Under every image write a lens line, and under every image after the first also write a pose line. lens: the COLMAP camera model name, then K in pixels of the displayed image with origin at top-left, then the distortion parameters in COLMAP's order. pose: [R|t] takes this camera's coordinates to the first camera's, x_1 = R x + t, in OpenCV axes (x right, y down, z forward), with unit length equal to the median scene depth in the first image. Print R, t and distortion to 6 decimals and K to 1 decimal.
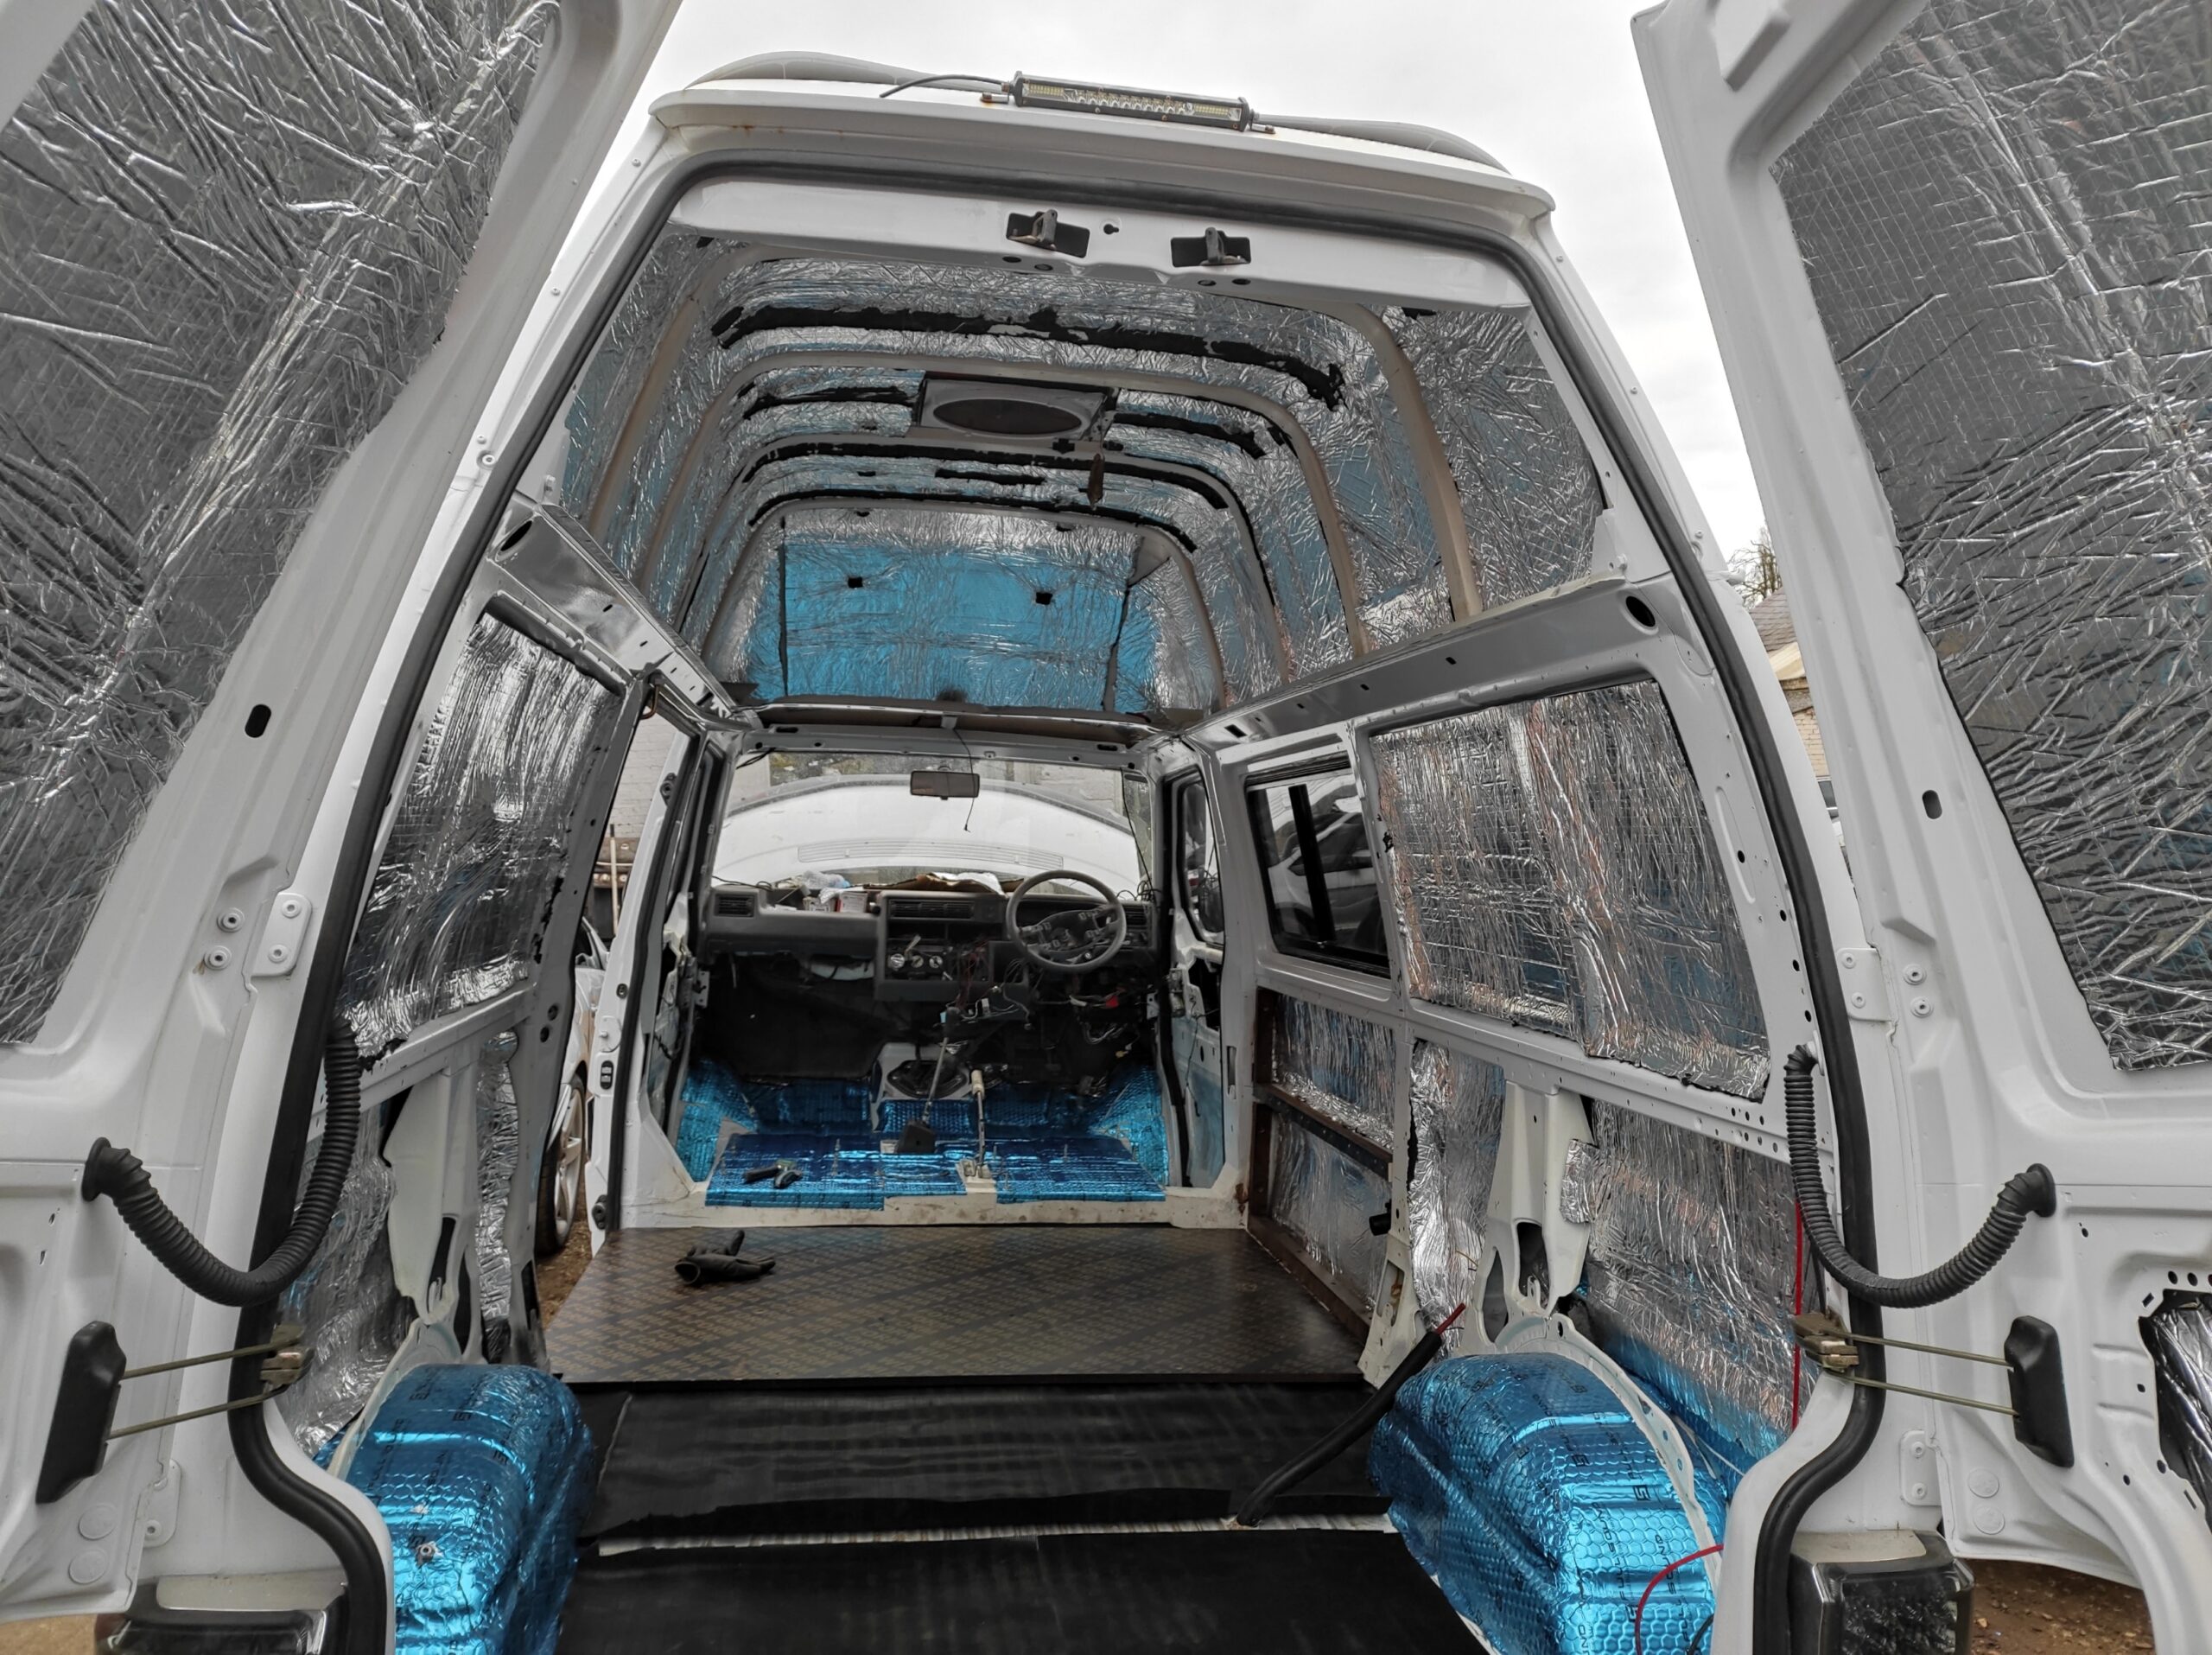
lens RADIAL K [[1613.1, 0, 1106.0], [0, 1613.1, 827.5], [0, 0, 1]] dist [0.038263, 0.000600]
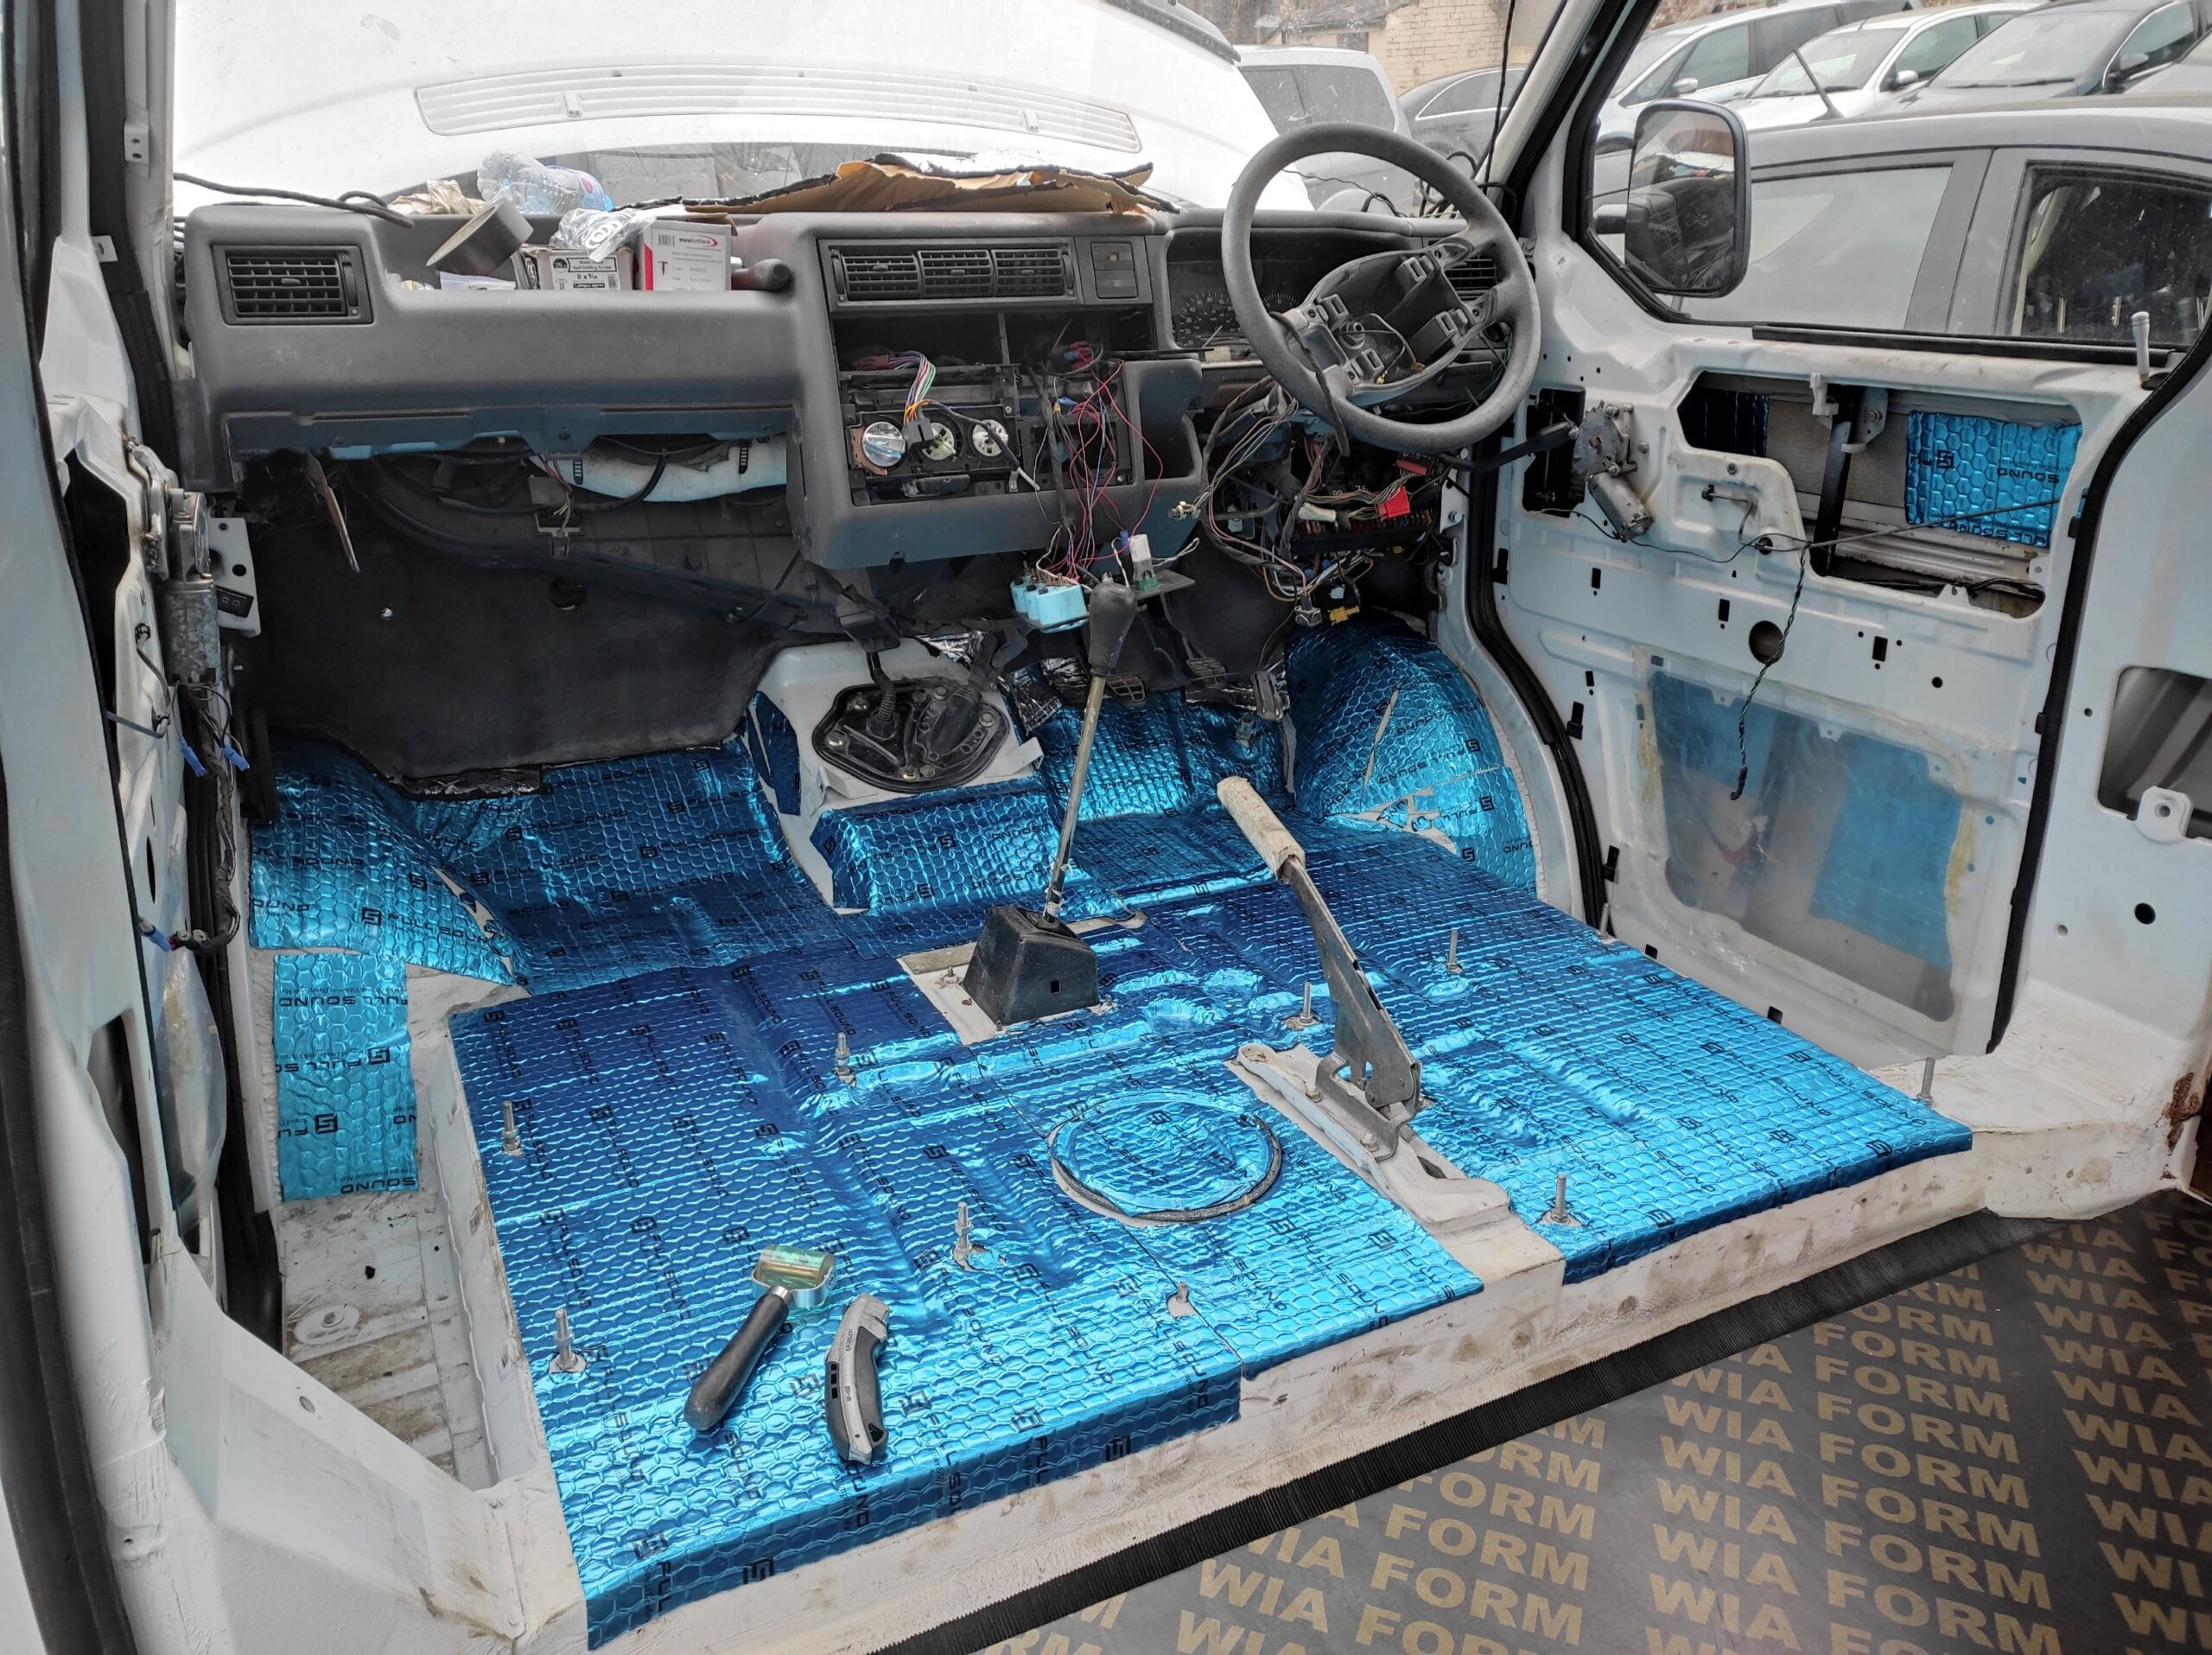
lens RADIAL K [[1613.1, 0, 1106.0], [0, 1613.1, 827.5], [0, 0, 1]] dist [0.038263, 0.000600]
pose [[0.950885, -0.141110, 0.275509, -0.184789], [0.025688, 0.922952, 0.384058, 0.029740], [-0.308476, -0.358118, 0.881246, 0.663393]]
